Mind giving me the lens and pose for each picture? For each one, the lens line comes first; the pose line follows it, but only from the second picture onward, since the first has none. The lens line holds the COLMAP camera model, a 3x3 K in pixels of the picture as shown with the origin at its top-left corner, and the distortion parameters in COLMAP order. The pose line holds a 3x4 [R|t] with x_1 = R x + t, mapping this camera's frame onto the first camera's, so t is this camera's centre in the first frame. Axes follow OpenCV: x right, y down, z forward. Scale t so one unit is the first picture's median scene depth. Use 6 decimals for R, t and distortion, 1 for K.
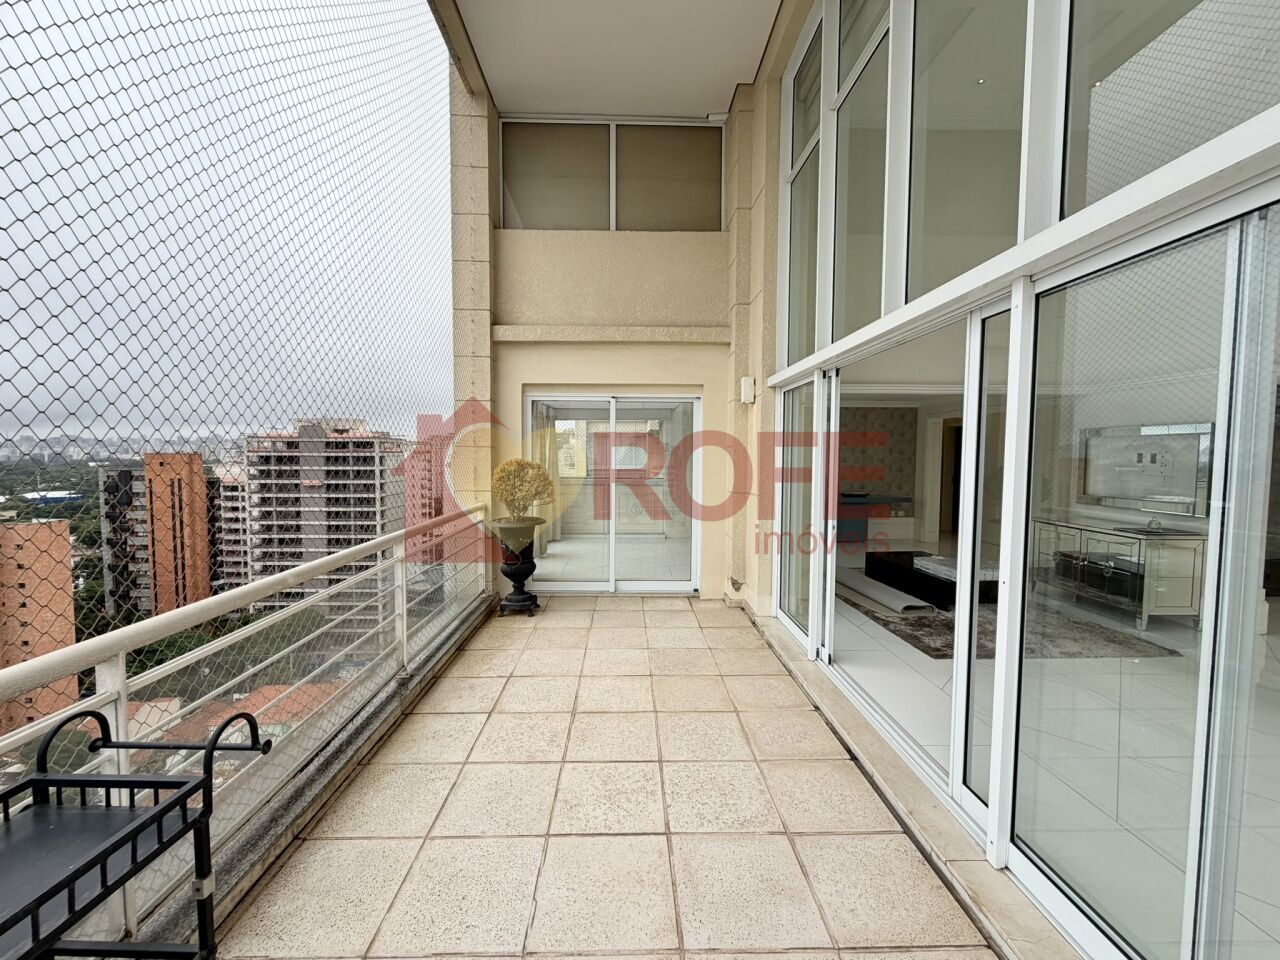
lens RADIAL K [[509.1, 0, 633.2], [0, 509.1, 482.3], [0, 0, 1]] dist [-0.001589, 0.000174]
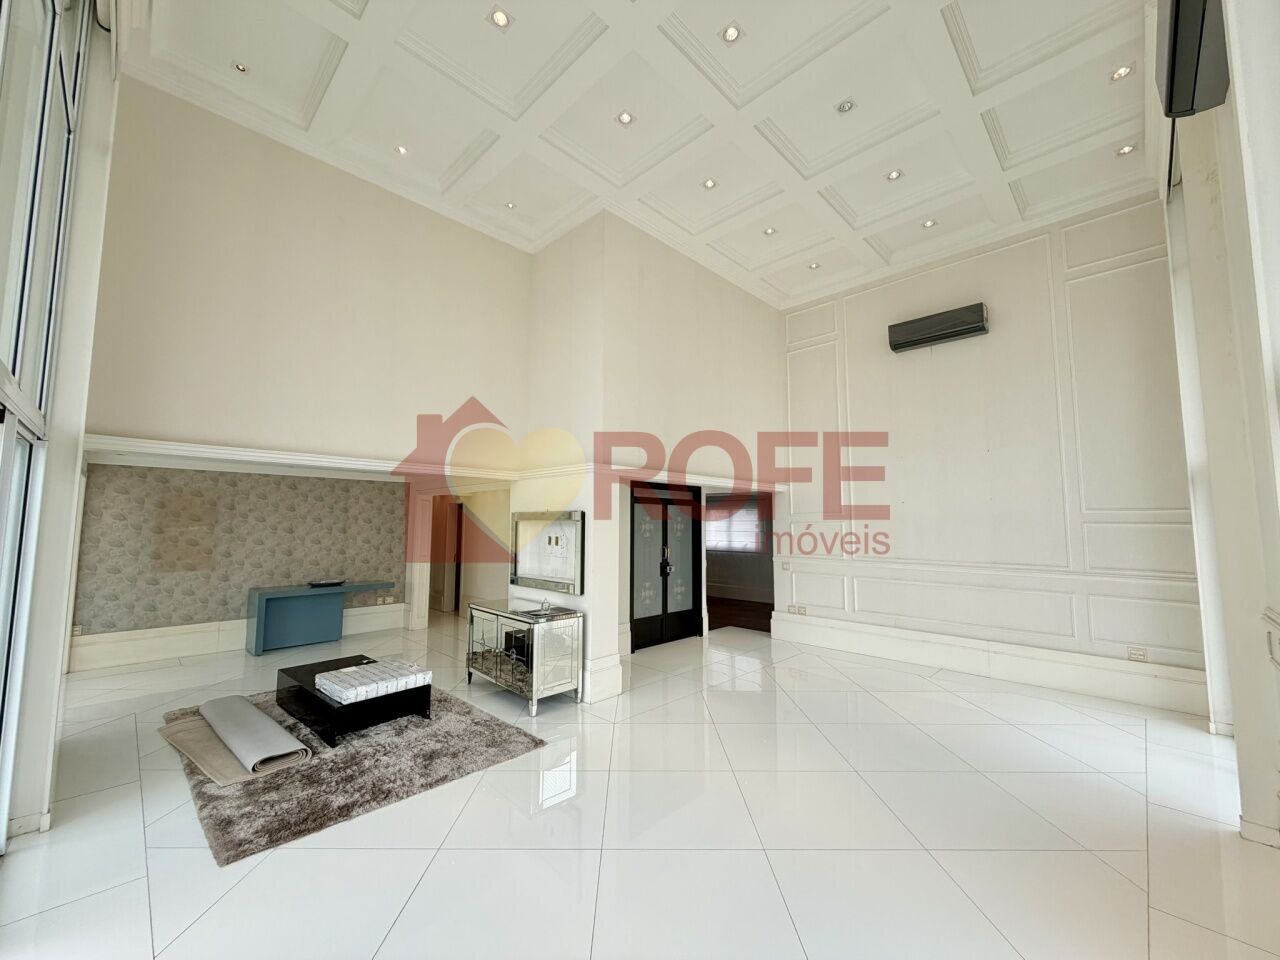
lens RADIAL K [[509.1, 0, 634.4], [0, 509.1, 481.5], [0, 0, 1]] dist [-0.001589, 0.000174]
pose [[0.717864, 0.059195, 0.693663, 0.355284], [0.038490, 0.991480, -0.124444, -0.029613], [-0.695119, 0.116033, 0.709469, 0.081340]]
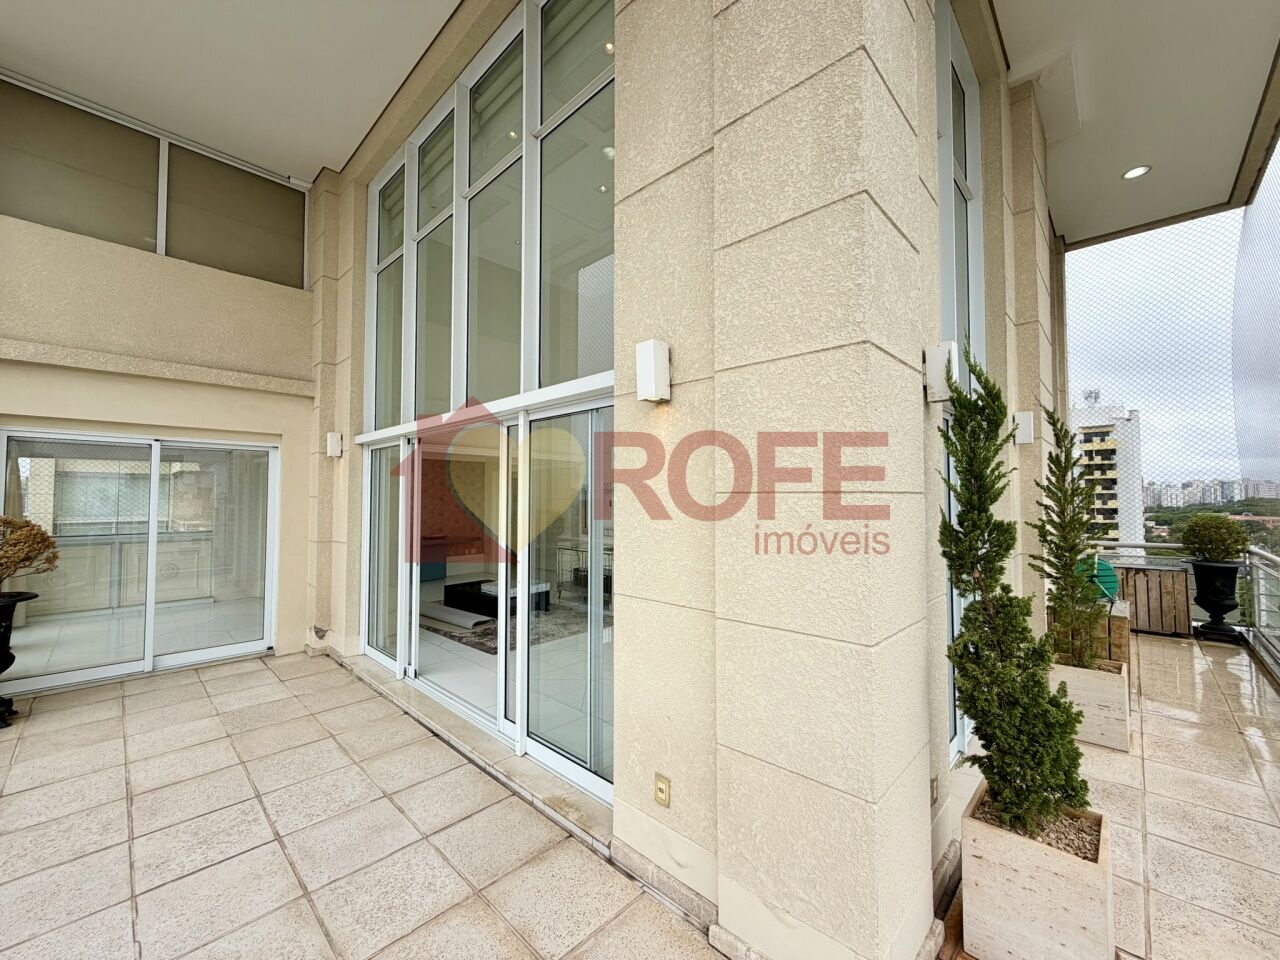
lens RADIAL K [[509.1, 0, 638.7], [0, 509.1, 479.7], [0, 0, 1]] dist [-0.001589, 0.000174]
pose [[0.703358, 0.021706, 0.710504, -0.079916], [0.042310, 0.996483, -0.072328, -0.003241], [-0.709576, 0.080934, 0.699966, -0.189468]]
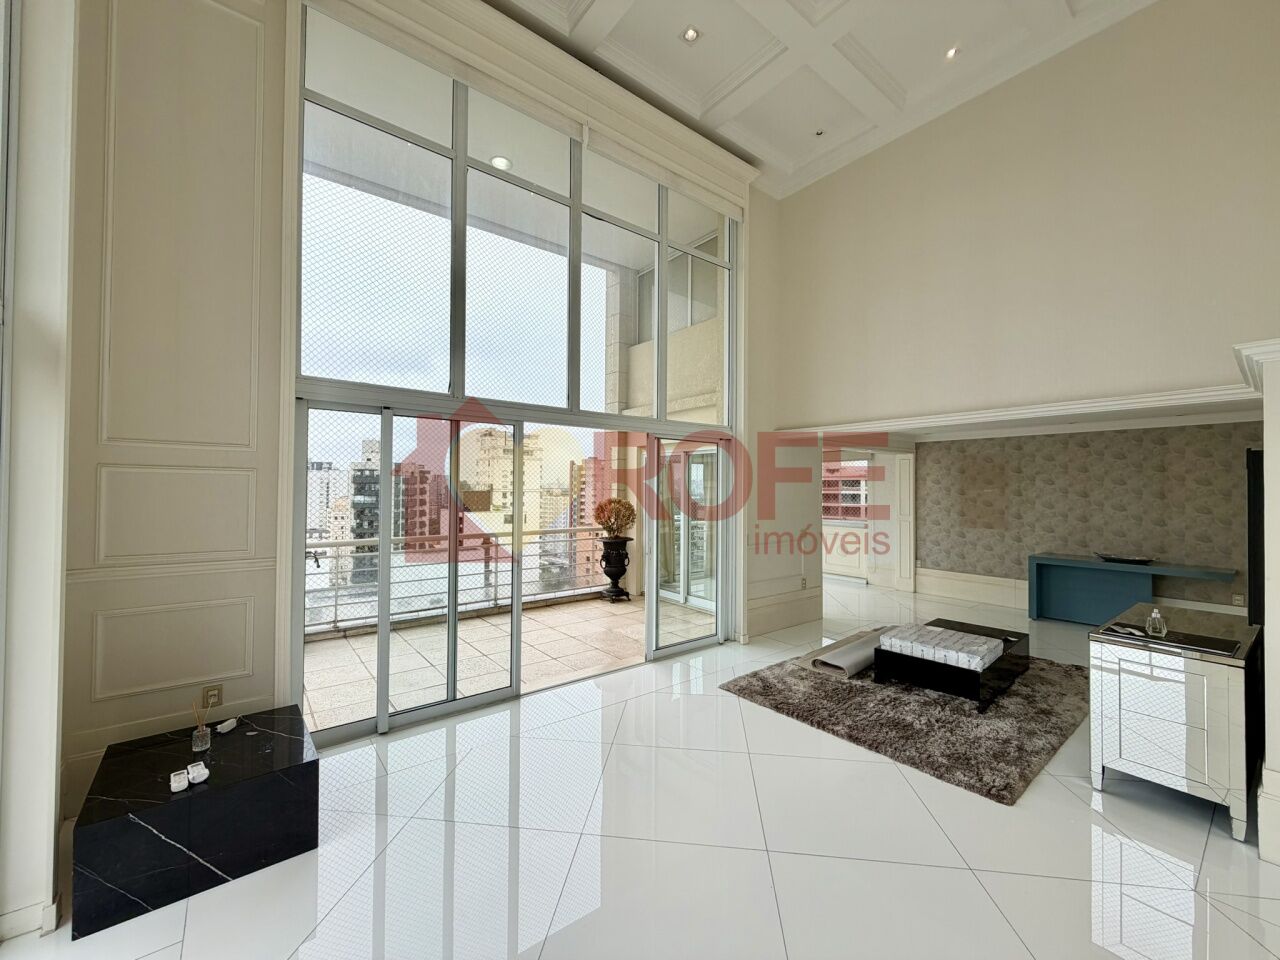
lens RADIAL K [[509.1, 0, 635.8], [0, 509.1, 482.2], [0, 0, 1]] dist [-0.001589, 0.000174]
pose [[0.601832, -0.008839, -0.798574, 0.980461], [-0.050336, 0.997531, -0.048976, -0.019680], [0.797035, 0.069672, 0.599901, 0.128572]]
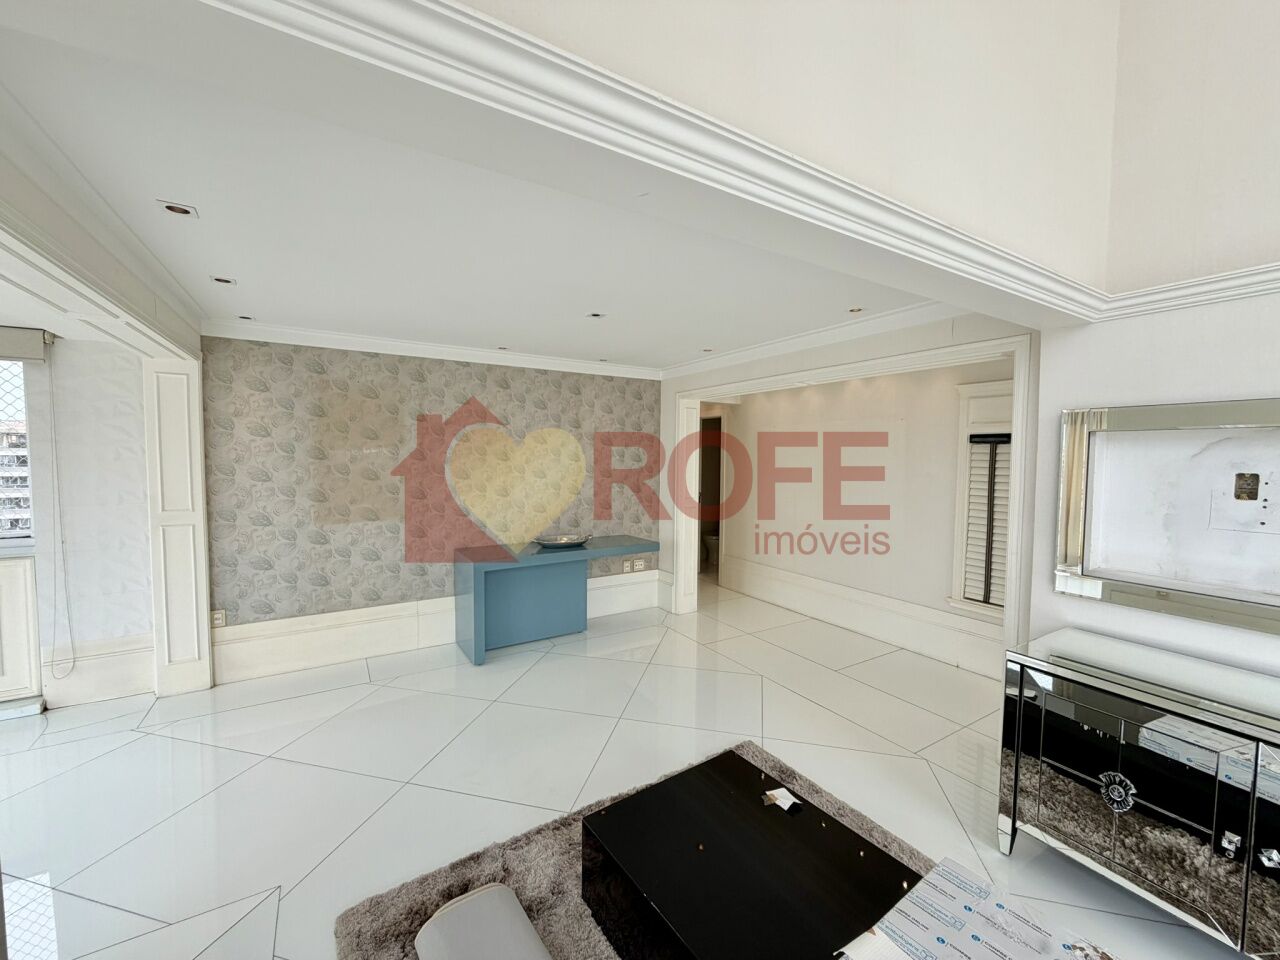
lens RADIAL K [[509.1, 0, 633.2], [0, 509.1, 479.0], [0, 0, 1]] dist [-0.001589, 0.000174]
pose [[0.865427, -0.021109, 0.500590, 0.411348], [0.023614, 0.999720, 0.001331, -0.063426], [-0.500478, 0.010670, 0.865683, 0.885049]]
